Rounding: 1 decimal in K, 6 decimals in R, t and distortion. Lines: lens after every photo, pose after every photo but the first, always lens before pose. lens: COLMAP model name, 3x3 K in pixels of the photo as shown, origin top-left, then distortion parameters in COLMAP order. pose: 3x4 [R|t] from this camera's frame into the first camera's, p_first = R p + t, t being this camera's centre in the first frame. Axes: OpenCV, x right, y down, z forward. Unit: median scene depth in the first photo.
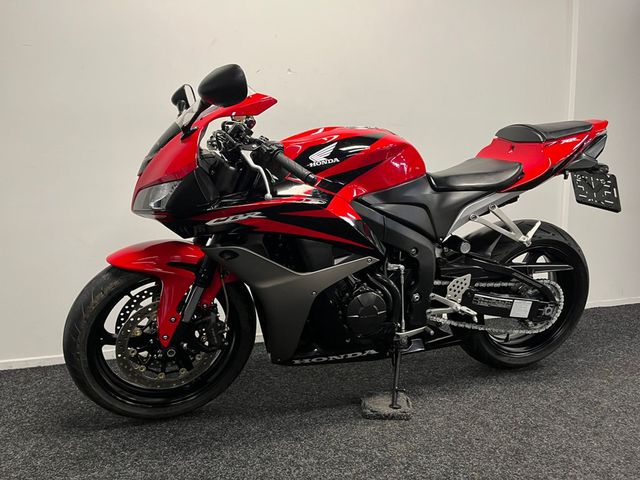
lens RADIAL K [[484.3, 0, 314.7], [0, 484.3, 241.4], [0, 0, 1]] dist [0.083708, -0.113729]
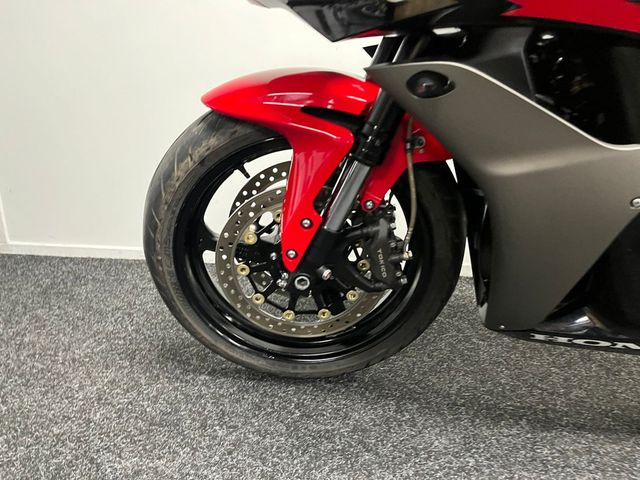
lens RADIAL K [[484.3, 0, 313.5], [0, 484.3, 251.1], [0, 0, 1]] dist [0.083708, -0.113729]
pose [[0.919094, 0.144233, -0.366691, -0.079810], [-0.069395, 0.975303, 0.209687, 0.071780], [0.387879, -0.167276, 0.906404, 0.473224]]
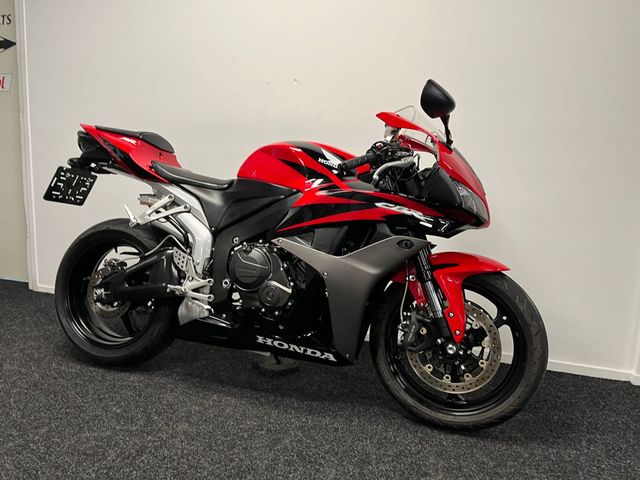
lens RADIAL K [[484.3, 0, 317.9], [0, 484.3, 242.6], [0, 0, 1]] dist [0.083708, -0.113729]
pose [[0.813080, 0.134029, -0.566513, 0.896295], [-0.121914, 0.990760, 0.059424, -0.093410], [0.569243, 0.020750, 0.821907, 0.217371]]
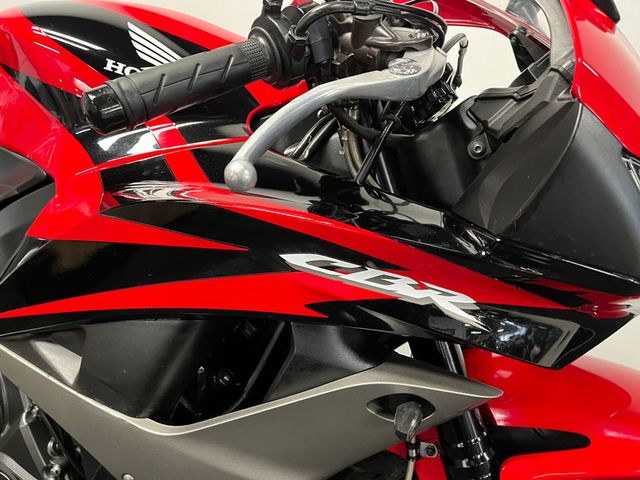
lens RADIAL K [[484.3, 0, 320.8], [0, 484.3, 238.2], [0, 0, 1]] dist [0.083708, -0.113729]
pose [[0.787526, 0.244481, -0.565714, 0.581539], [-0.105227, 0.957810, 0.267445, -0.199611], [0.607232, -0.151092, 0.780026, 0.897232]]
